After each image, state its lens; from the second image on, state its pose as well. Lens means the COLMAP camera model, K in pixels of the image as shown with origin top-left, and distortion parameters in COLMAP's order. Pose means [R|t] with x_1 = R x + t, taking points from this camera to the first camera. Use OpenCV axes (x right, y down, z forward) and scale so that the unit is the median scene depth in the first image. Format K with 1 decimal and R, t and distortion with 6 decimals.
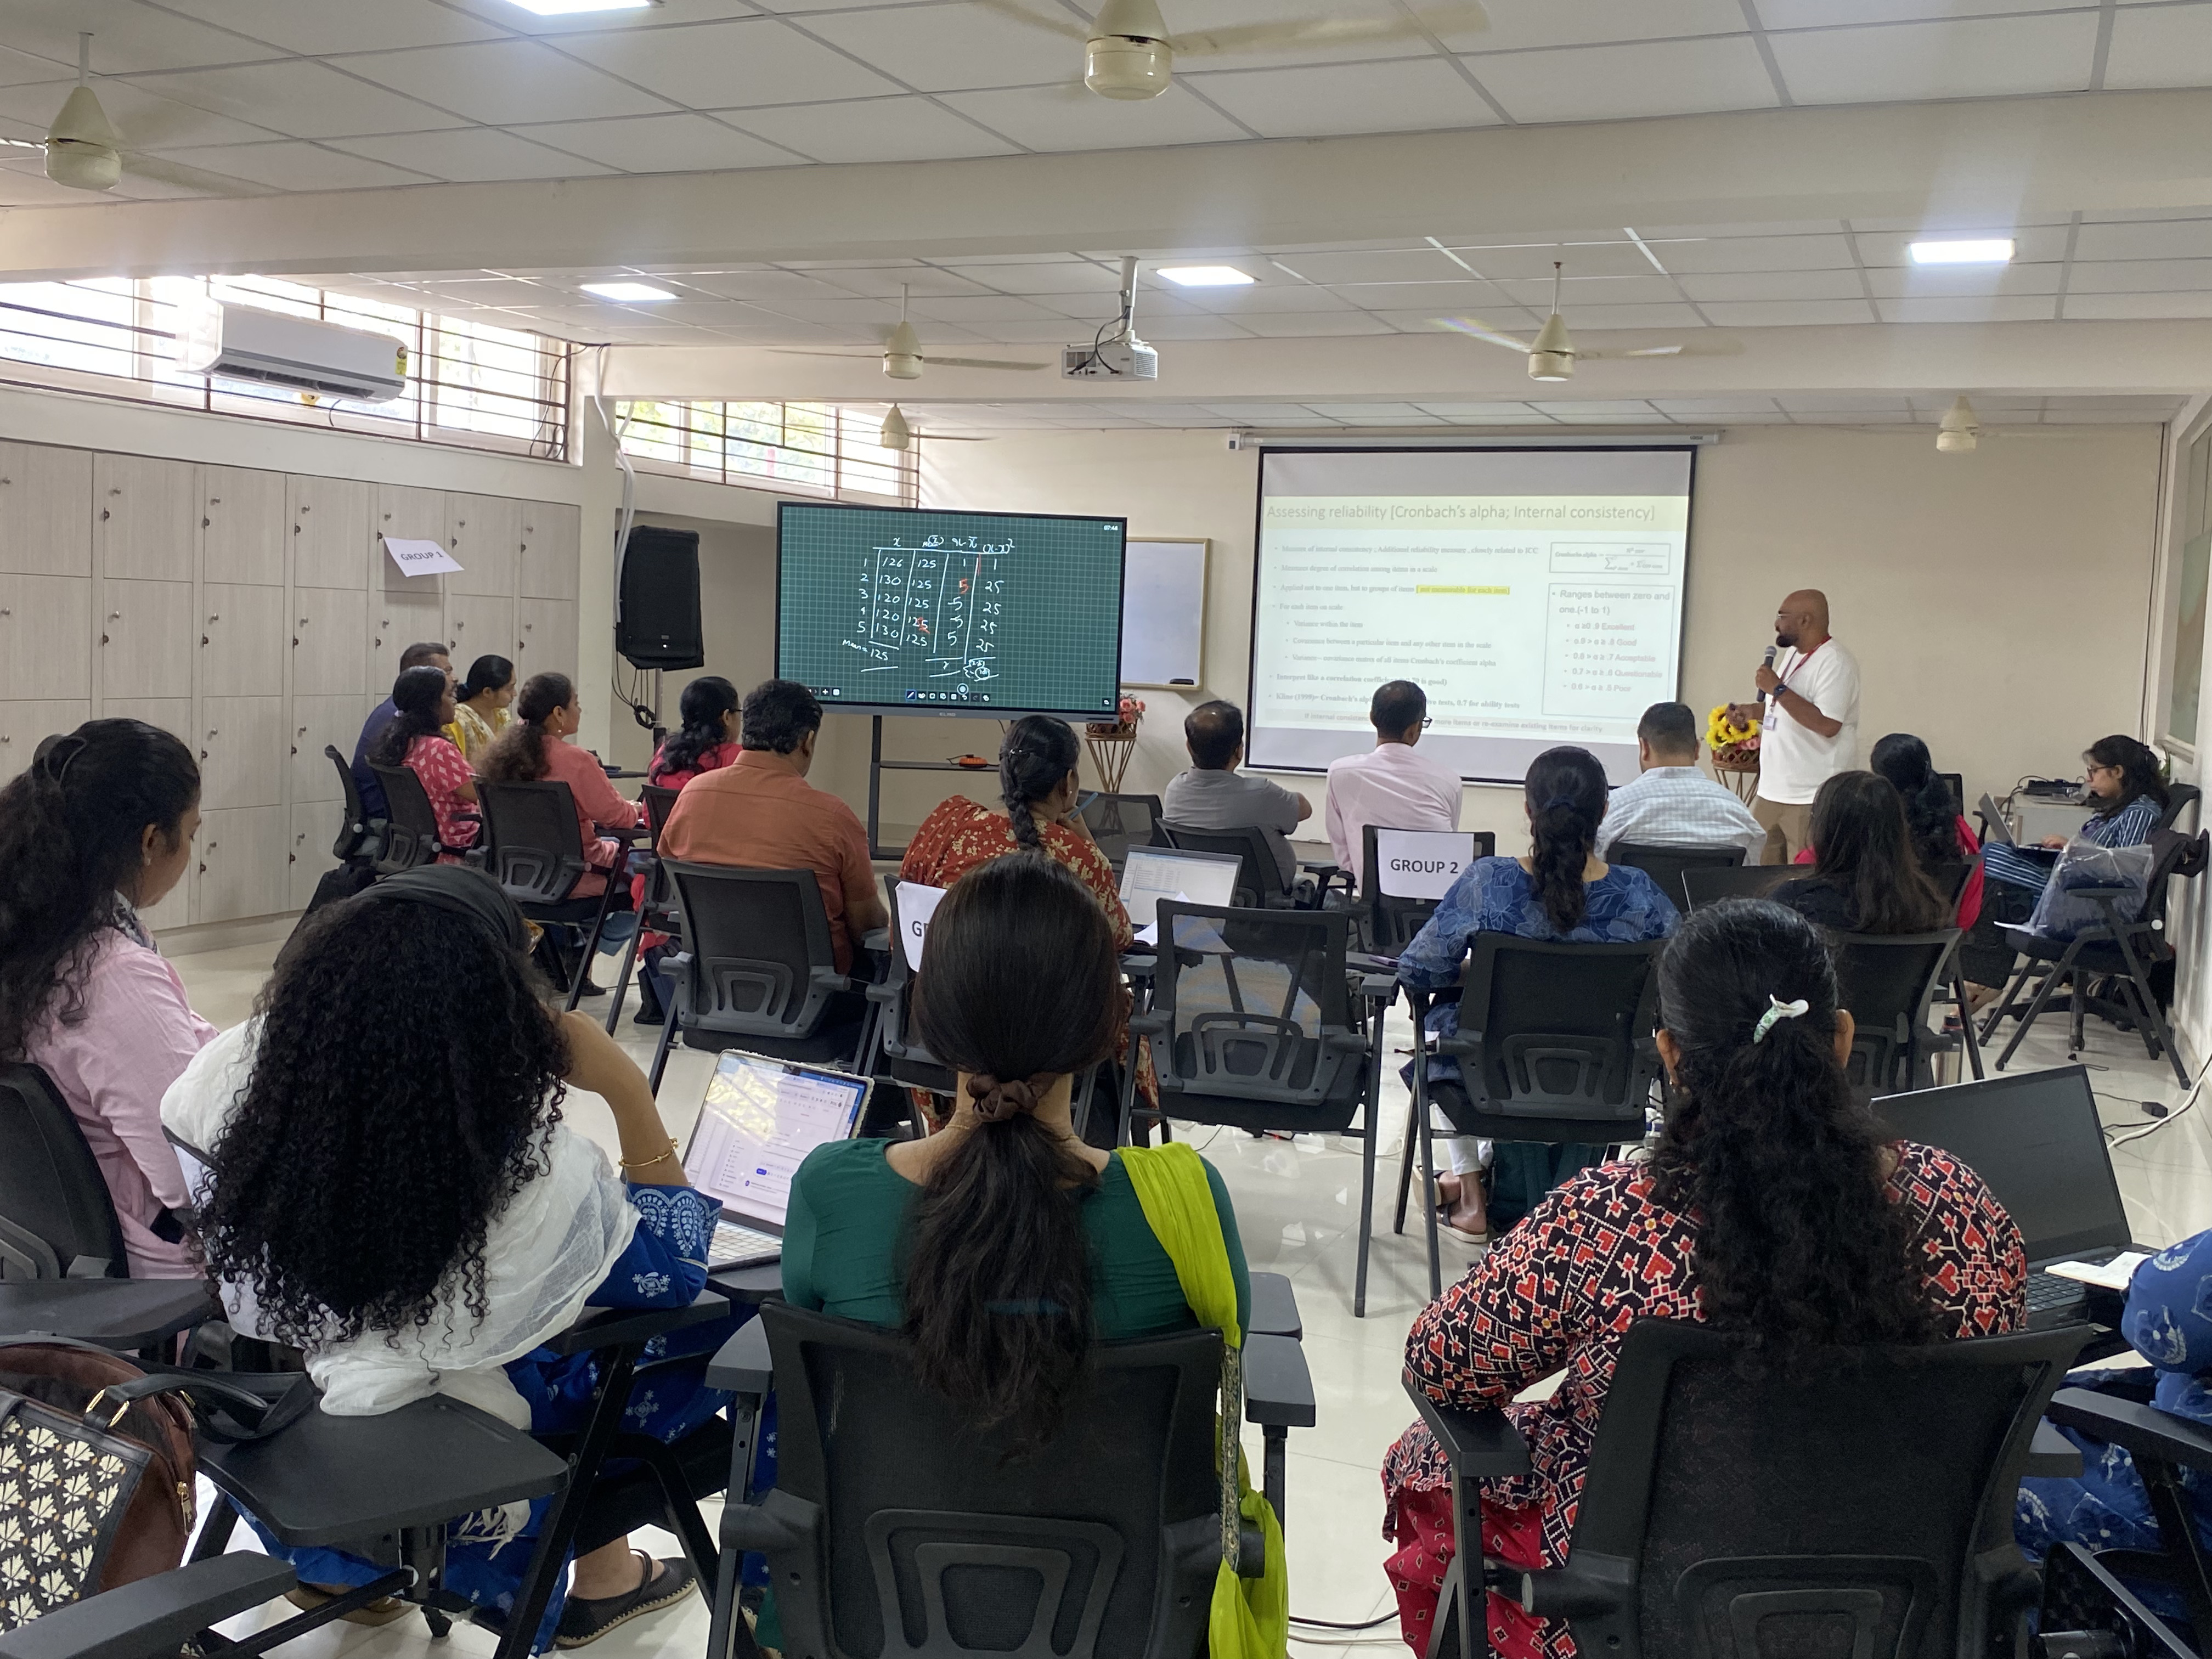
lens RADIAL K [[2280.3, 0, 1101.2], [0, 2280.3, 839.8], [0, 0, 1]] dist [0.029889, 0.000000]
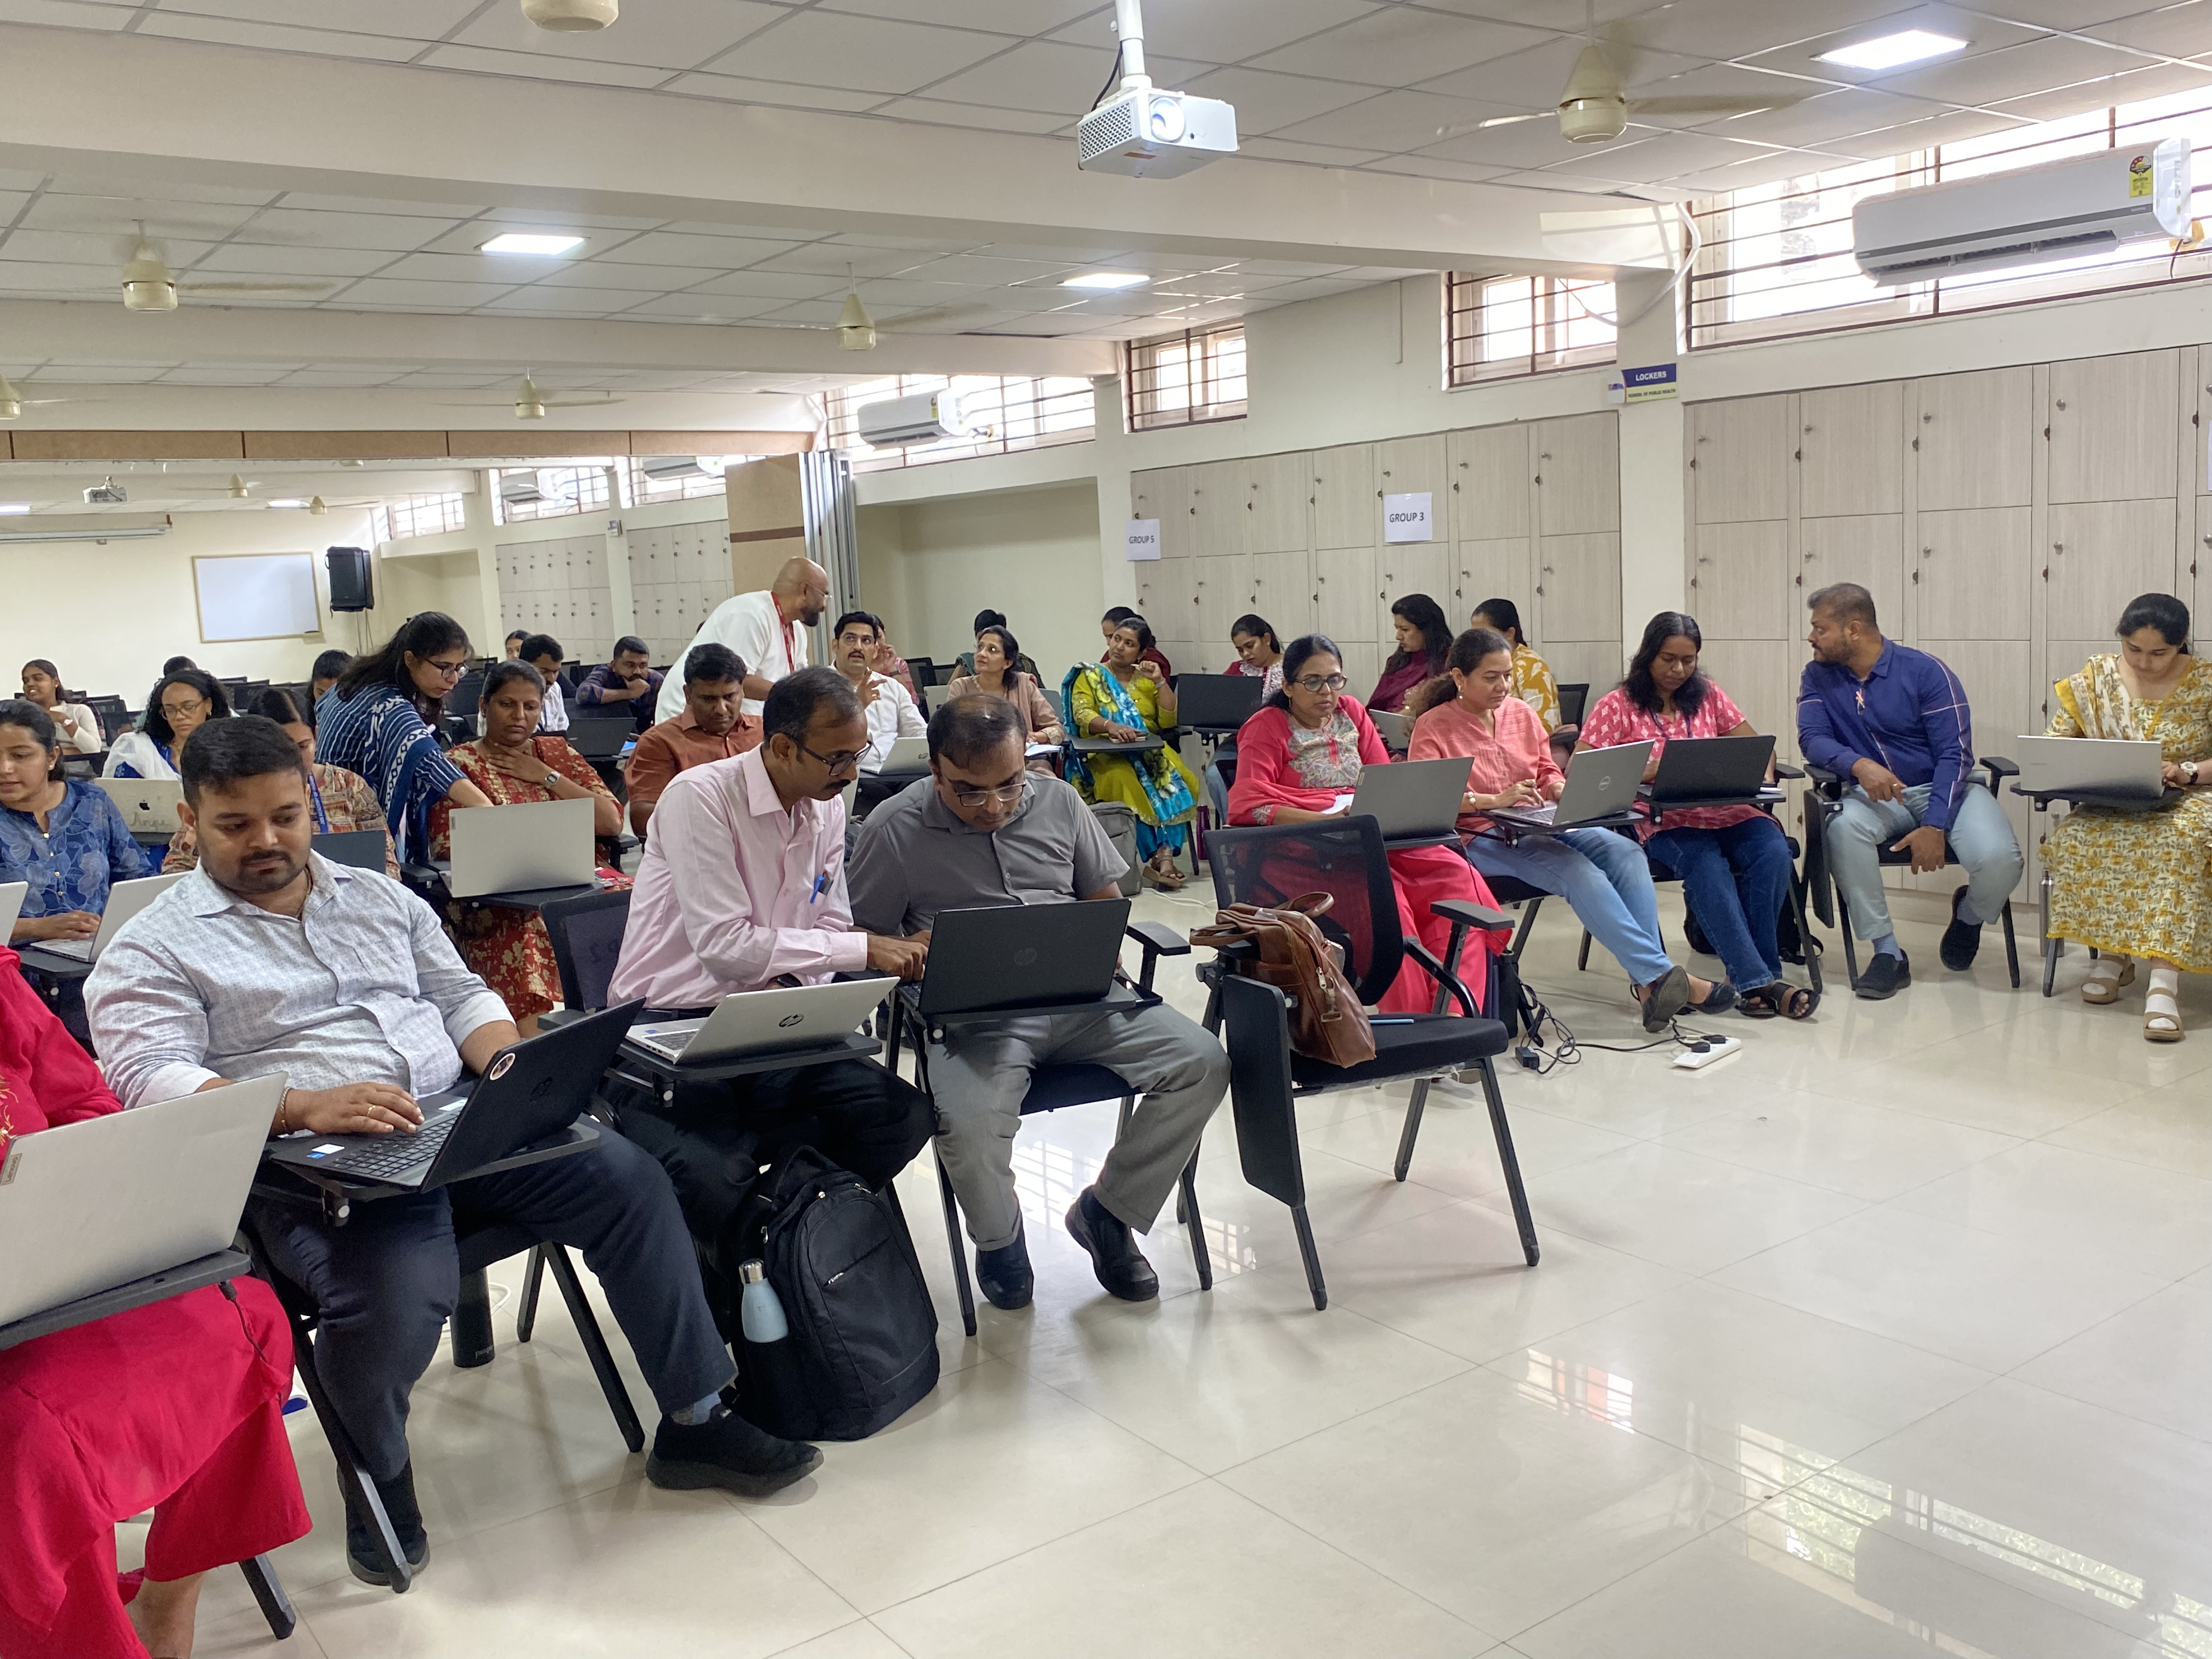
lens RADIAL K [[1908.0, 0, 1109.6], [0, 1908.0, 819.3], [0, 0, 1]] dist [0.045716, -0.015627]
pose [[-0.508976, 0.101776, -0.854743, 0.427829], [-0.042507, 0.988802, 0.143051, -0.088145], [0.859731, 0.109142, -0.498950, 1.121058]]
